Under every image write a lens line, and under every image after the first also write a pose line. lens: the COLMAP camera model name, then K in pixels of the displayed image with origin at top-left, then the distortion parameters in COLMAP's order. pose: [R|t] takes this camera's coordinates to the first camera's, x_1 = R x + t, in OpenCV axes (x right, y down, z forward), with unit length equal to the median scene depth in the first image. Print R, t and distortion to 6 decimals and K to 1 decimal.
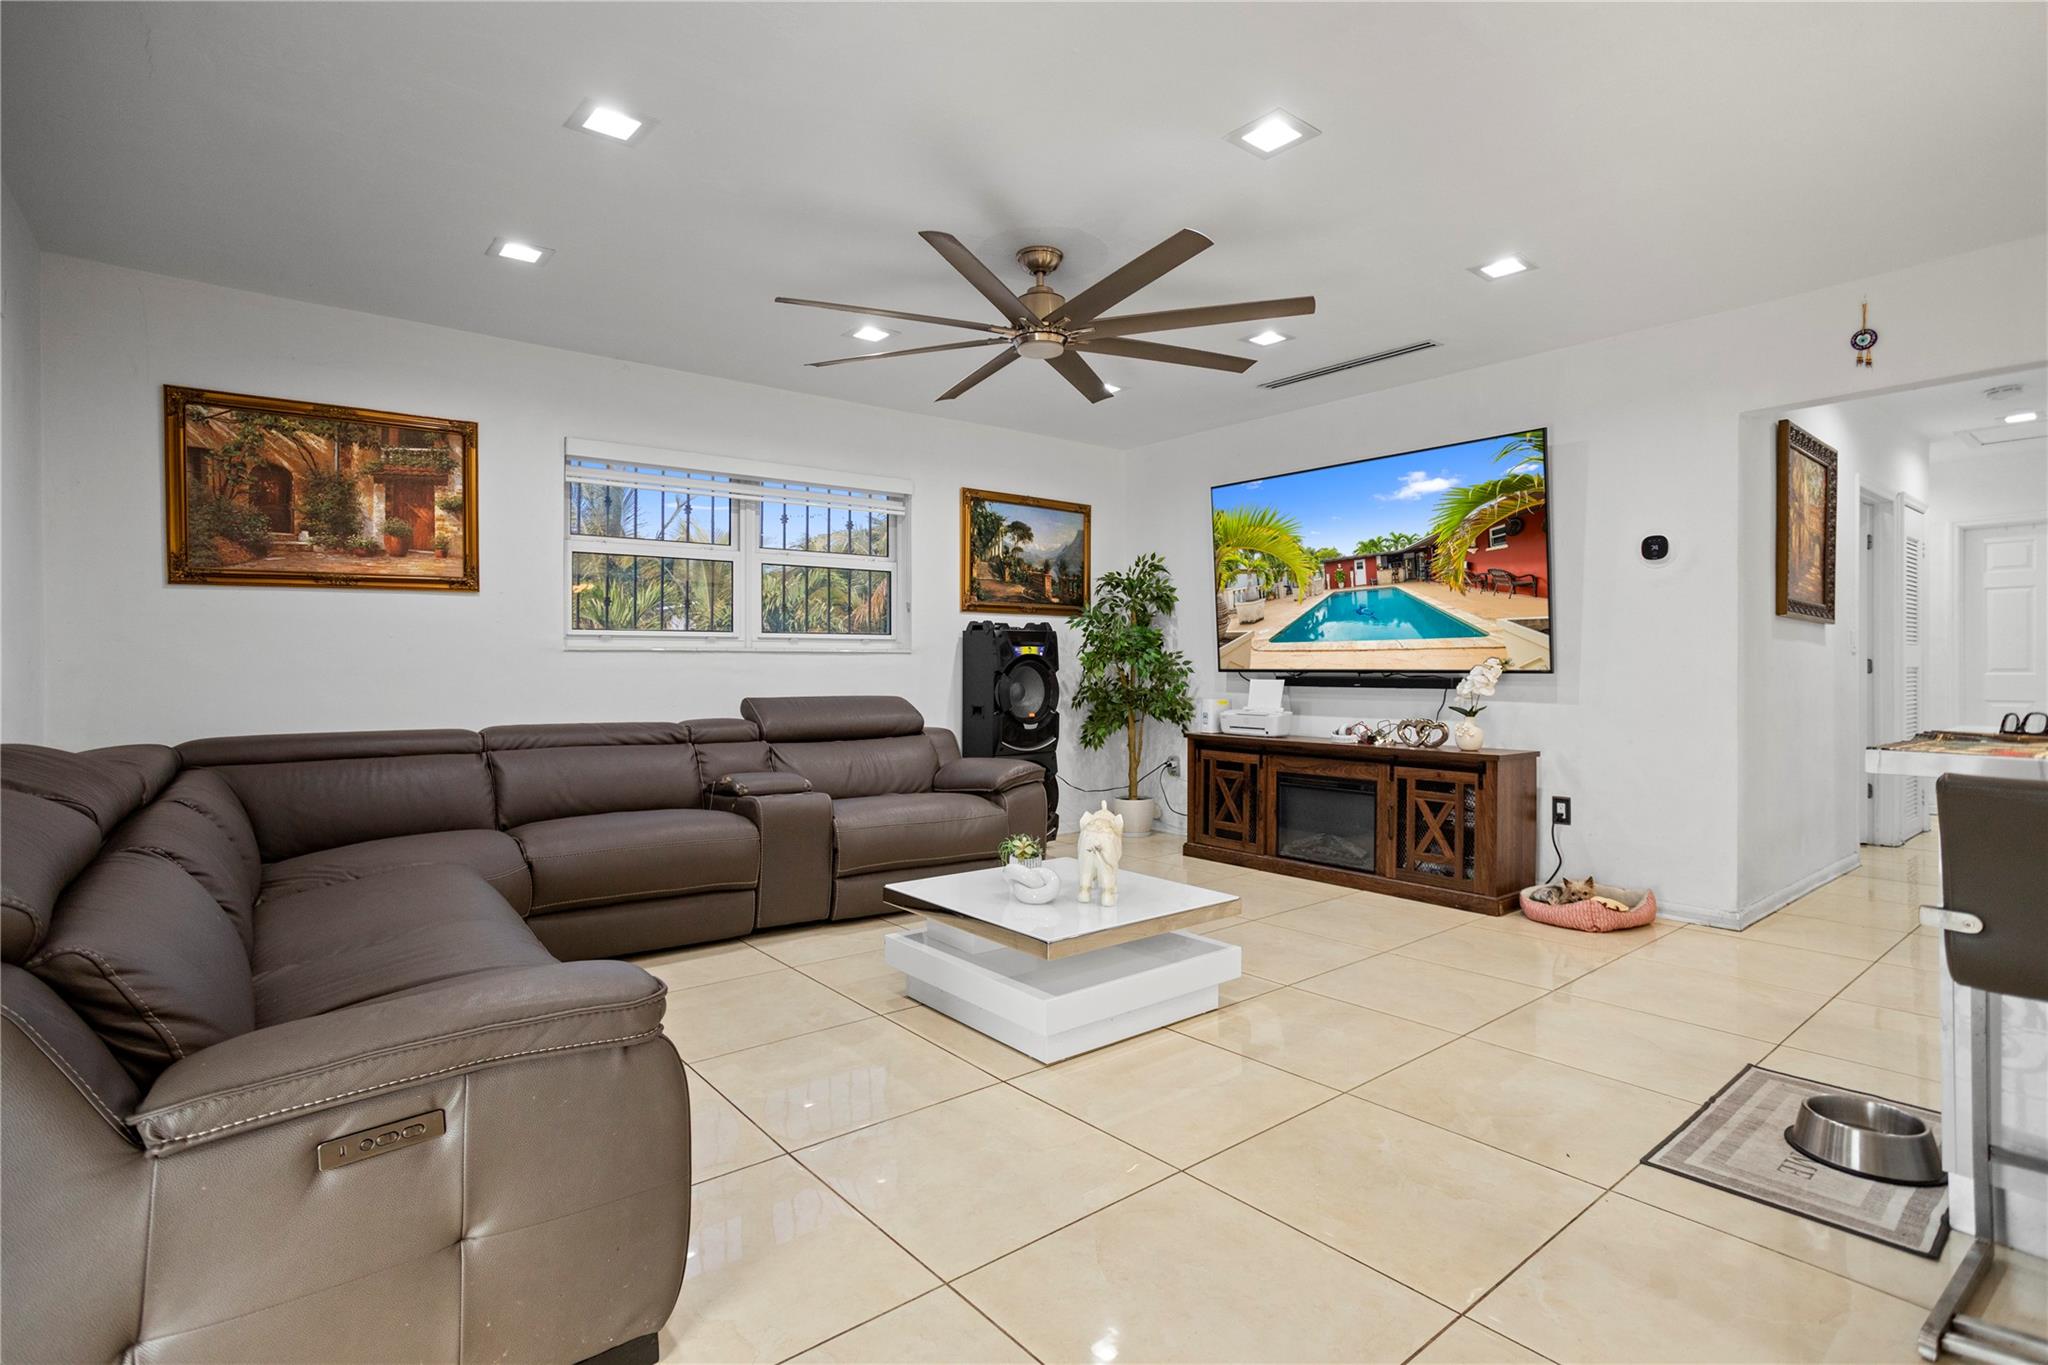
lens RADIAL K [[973.6, 0, 1032.0], [0, 973.6, 655.9], [0, 0, 1]] dist [-0.003404, -0.000314]
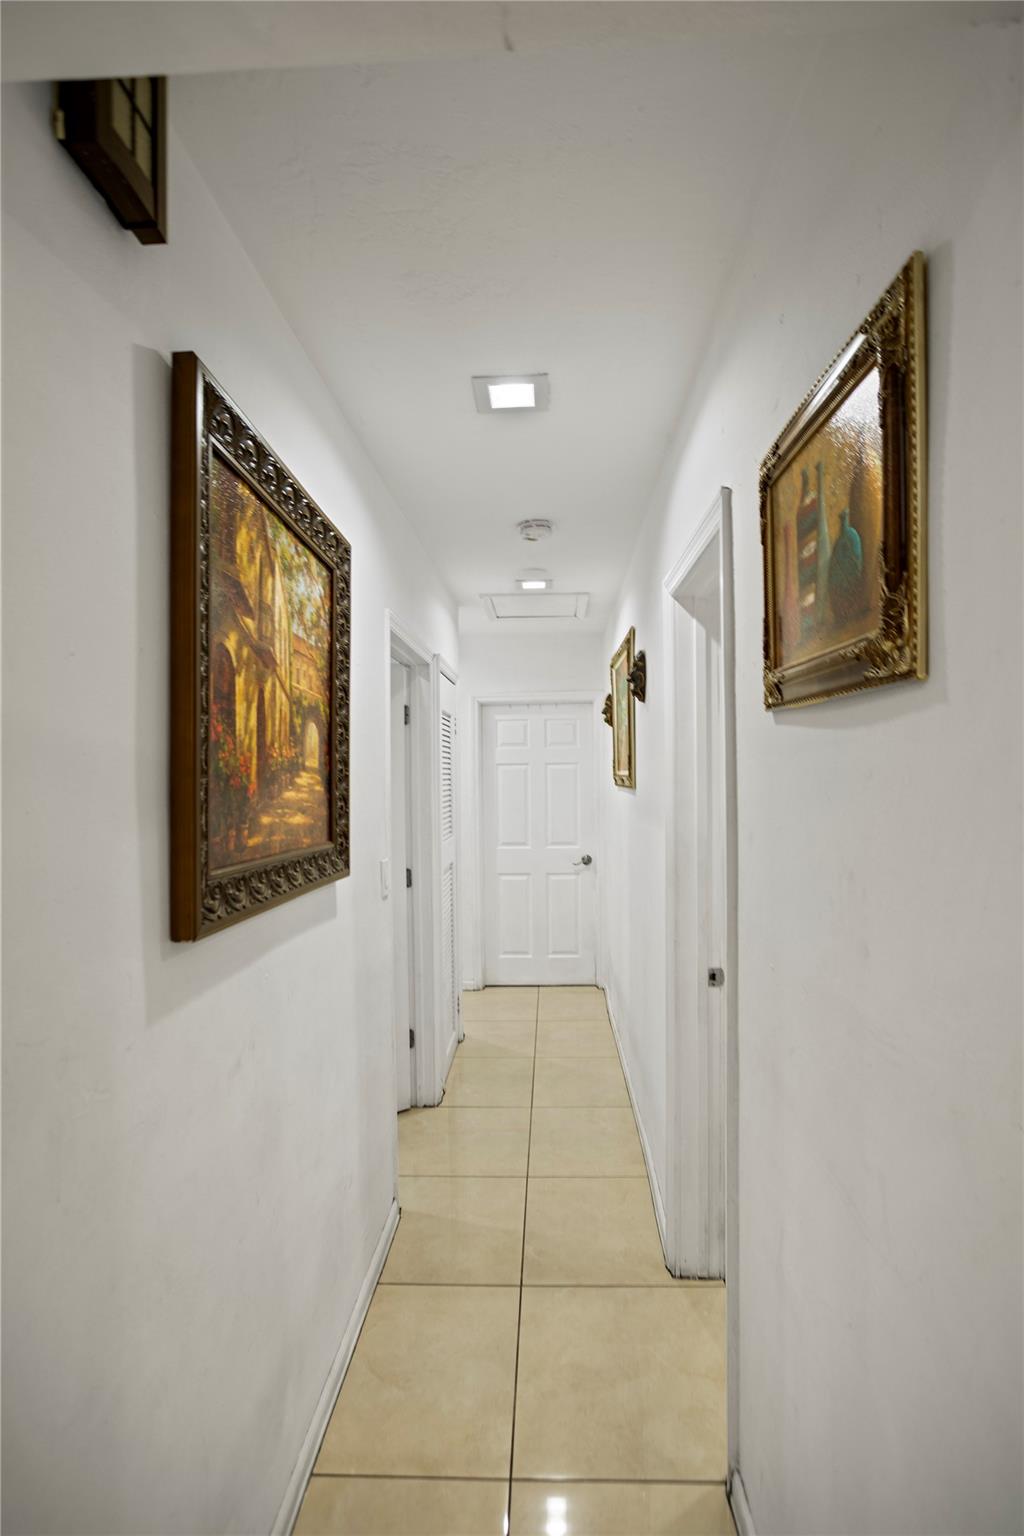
lens RADIAL K [[772.5, 0, 512.0], [0, 772.5, 768.0], [0, 0, 1]] dist [-0.000220, -0.000046]
pose [[0.670422, 0.000313, 0.741980, 0.578486], [0.006360, 0.999961, -0.006168, -0.088152], [-0.741952, 0.008854, 0.670394, 0.657713]]
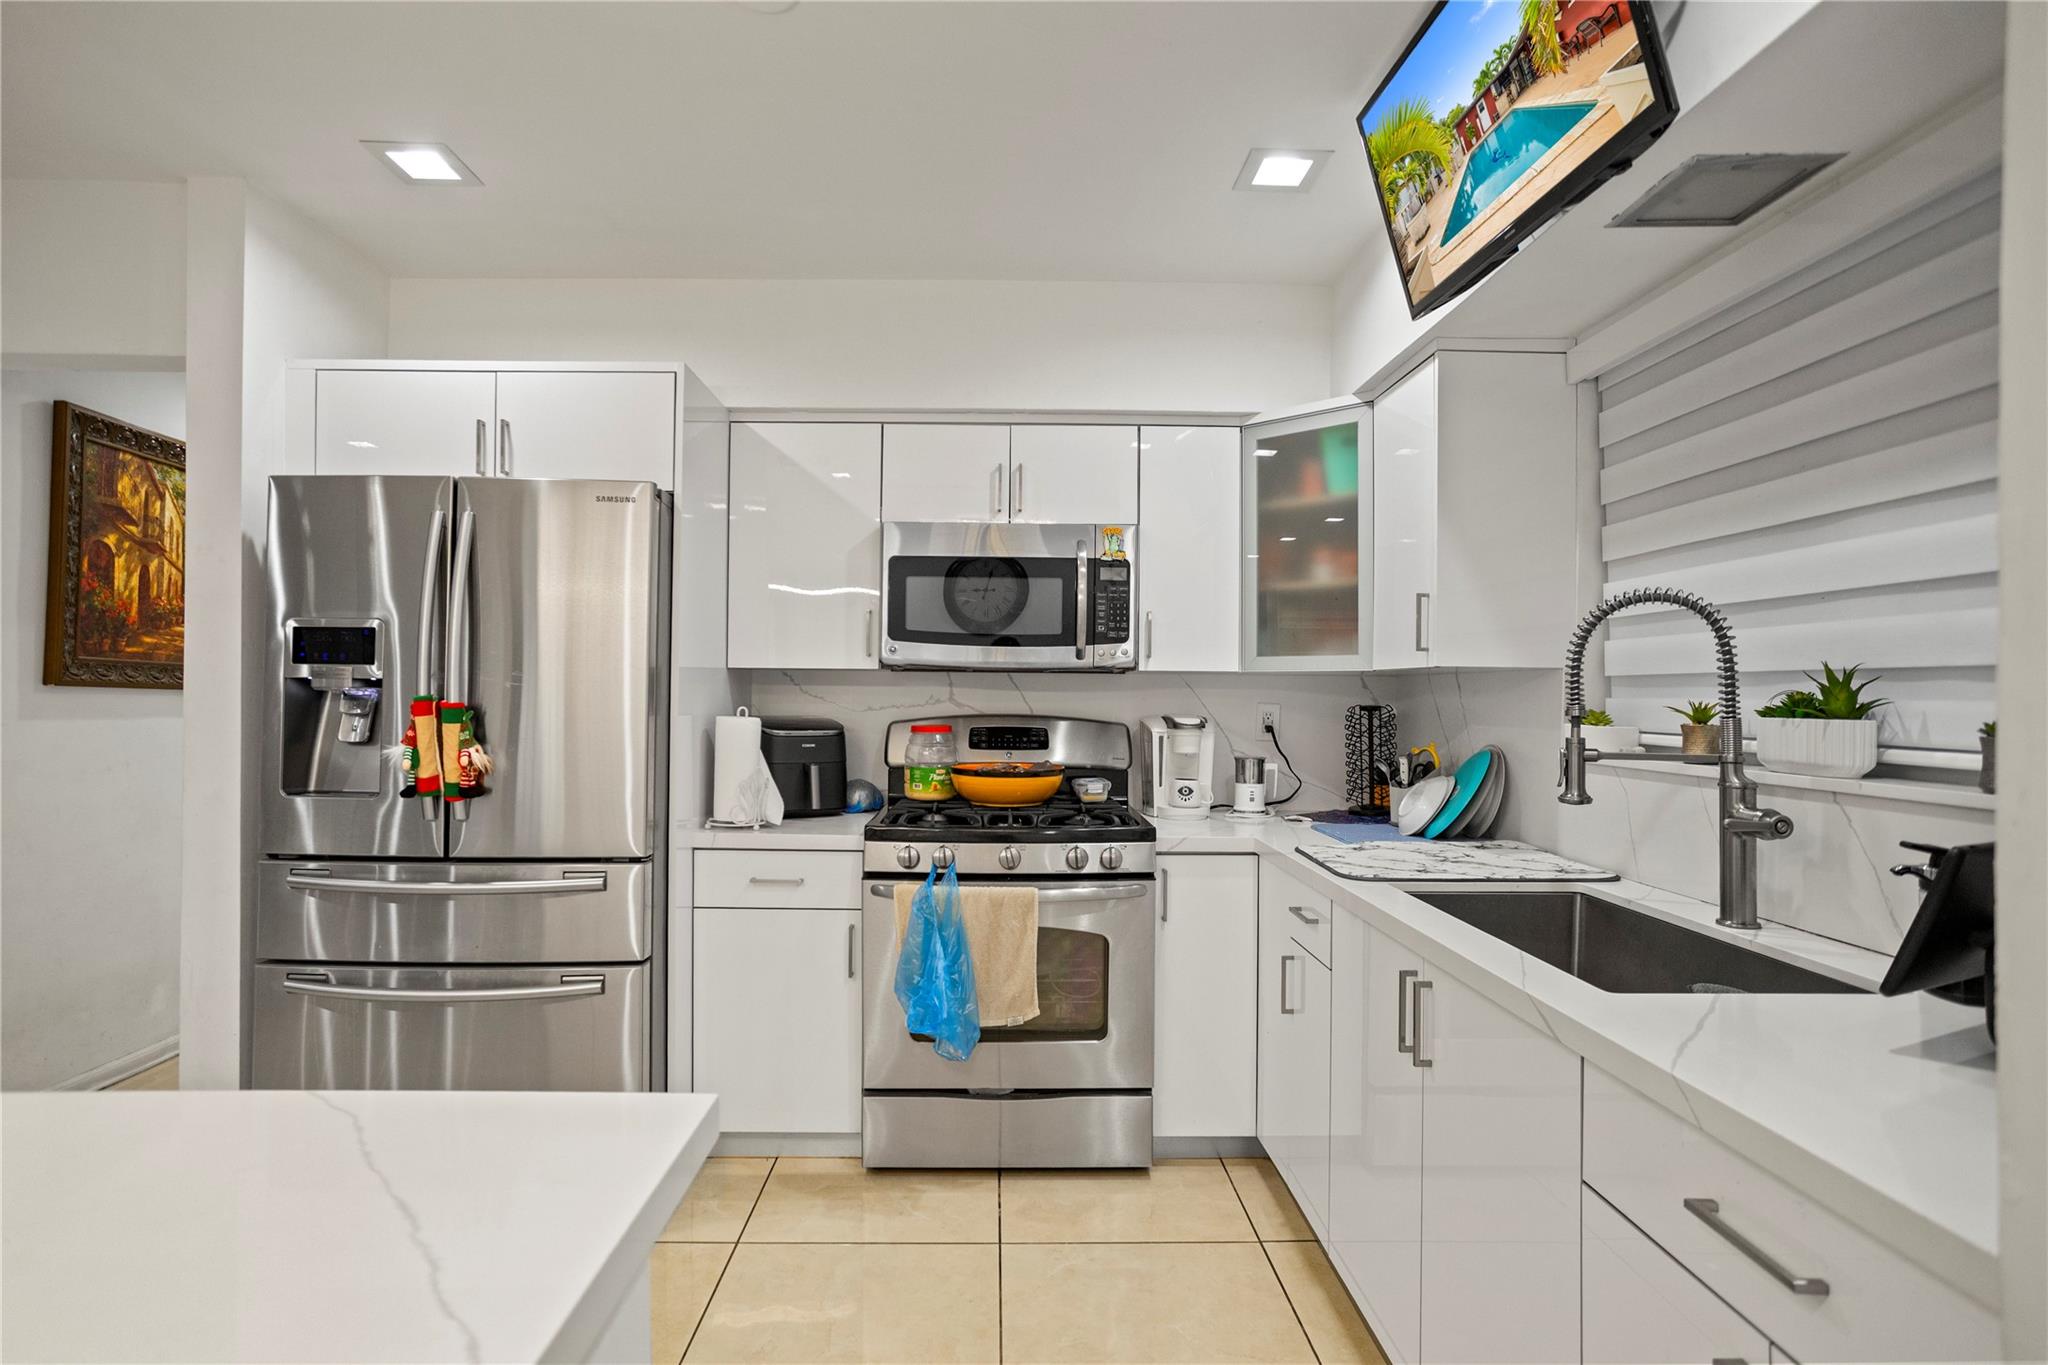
lens RADIAL K [[997.1, 0, 990.0], [0, 997.1, 677.3], [0, 0, 1]] dist [0.000309, 0.000158]
pose [[0.640092, 0.020759, 0.768018, 0.582059], [-0.015956, 0.999778, -0.013725, -0.043793], [-0.768133, -0.003469, 0.640281, 0.041398]]
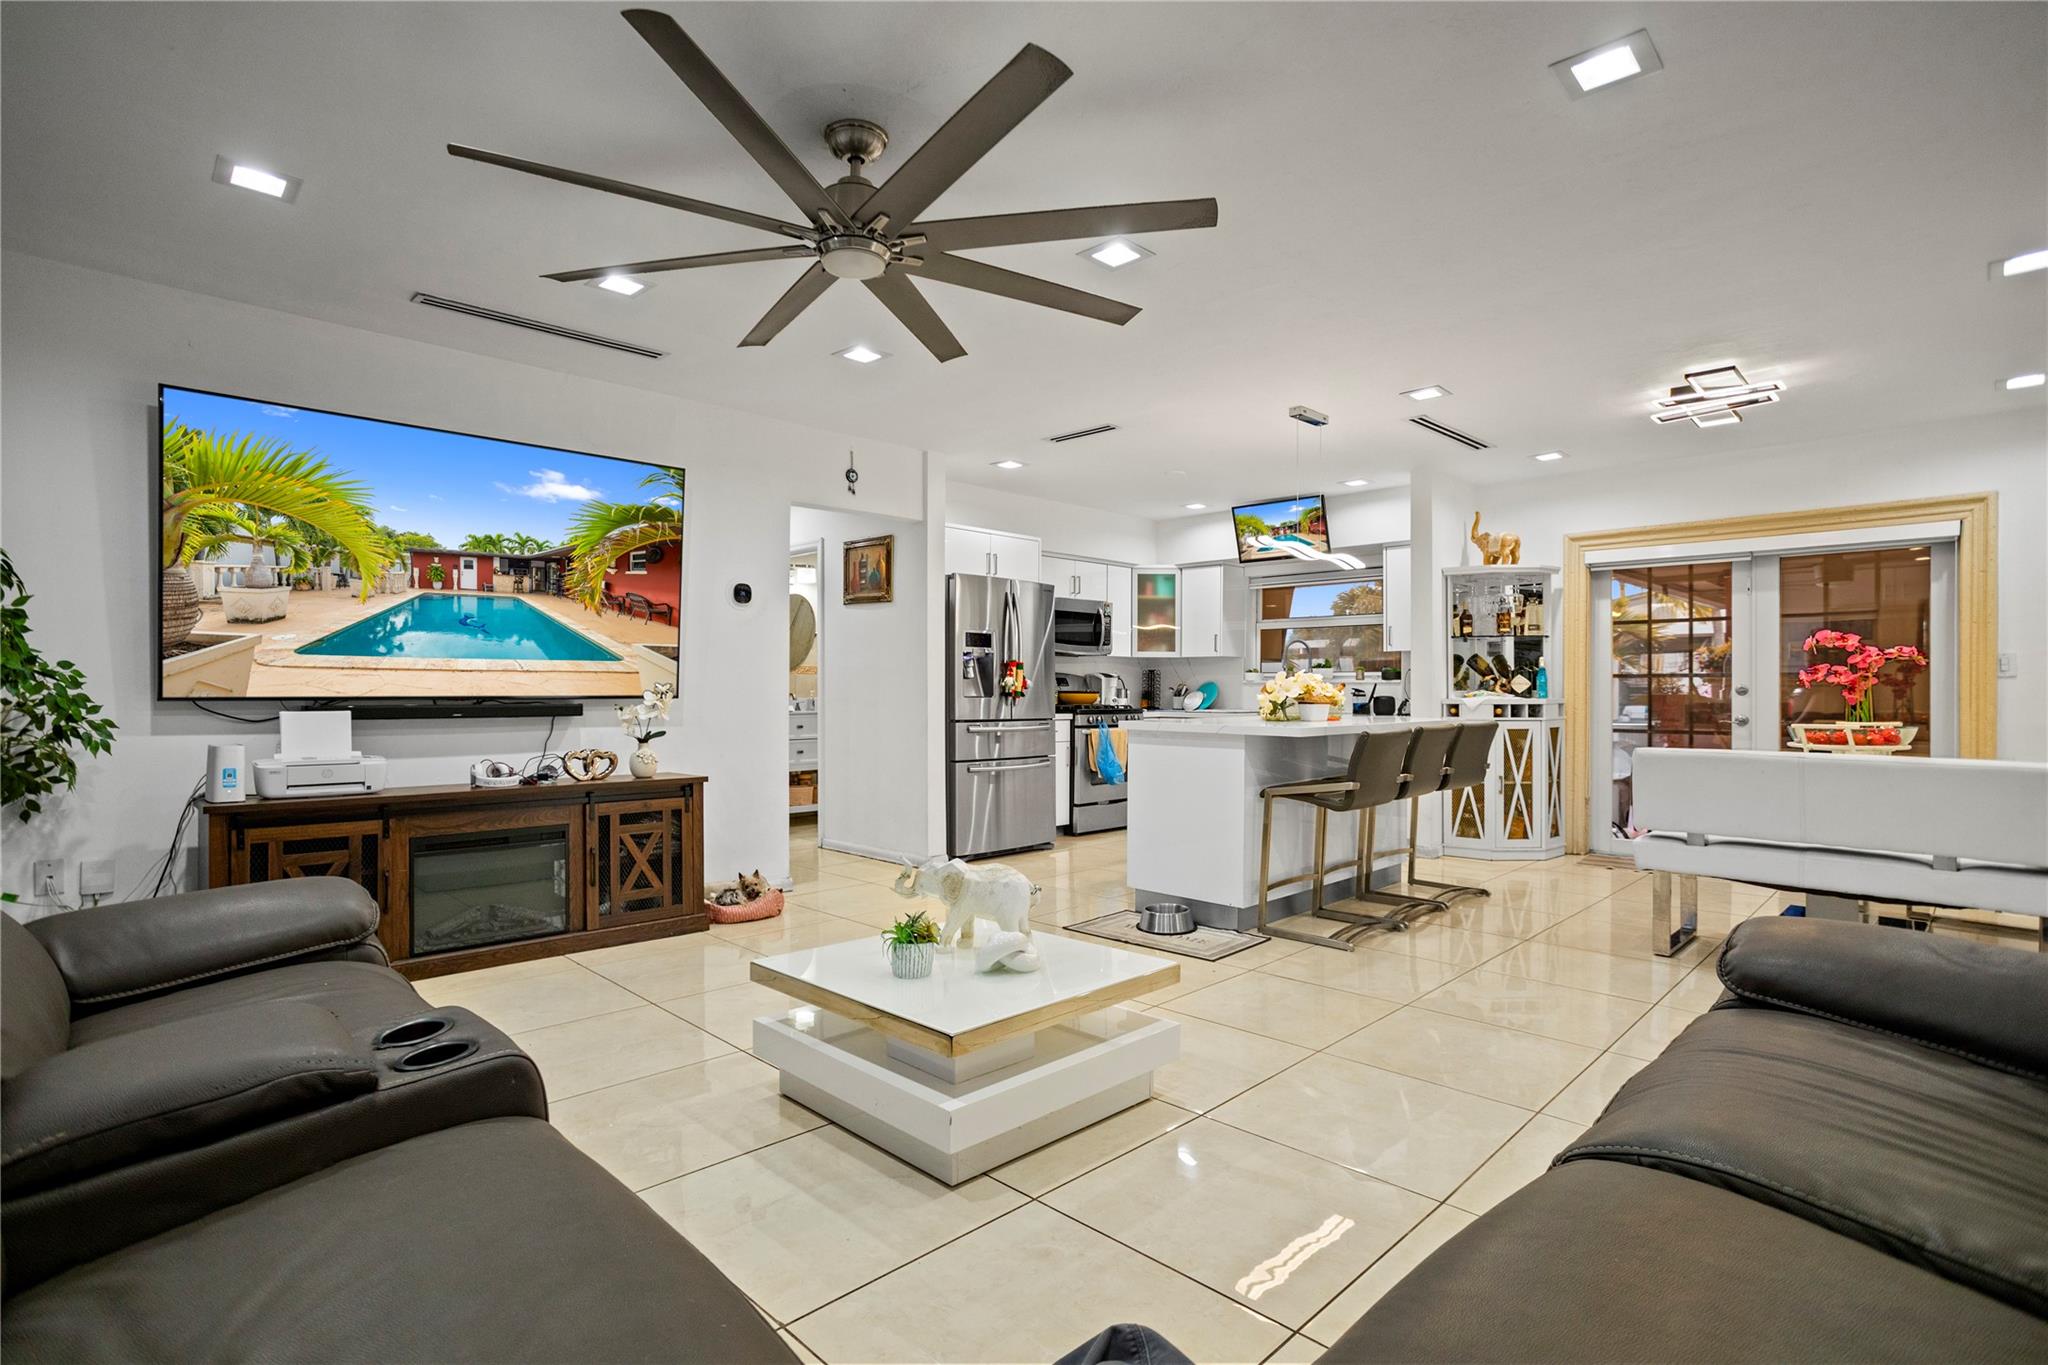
lens RADIAL K [[971.7, 0, 996.5], [0, 971.7, 687.8], [0, 0, 1]] dist [-0.000322, 0.000052]
pose [[-0.050462, 0.001754, 0.998724, -0.508202], [-0.014700, 0.999889, -0.002498, 0.004173], [-0.998618, -0.014807, -0.050431, 0.640716]]
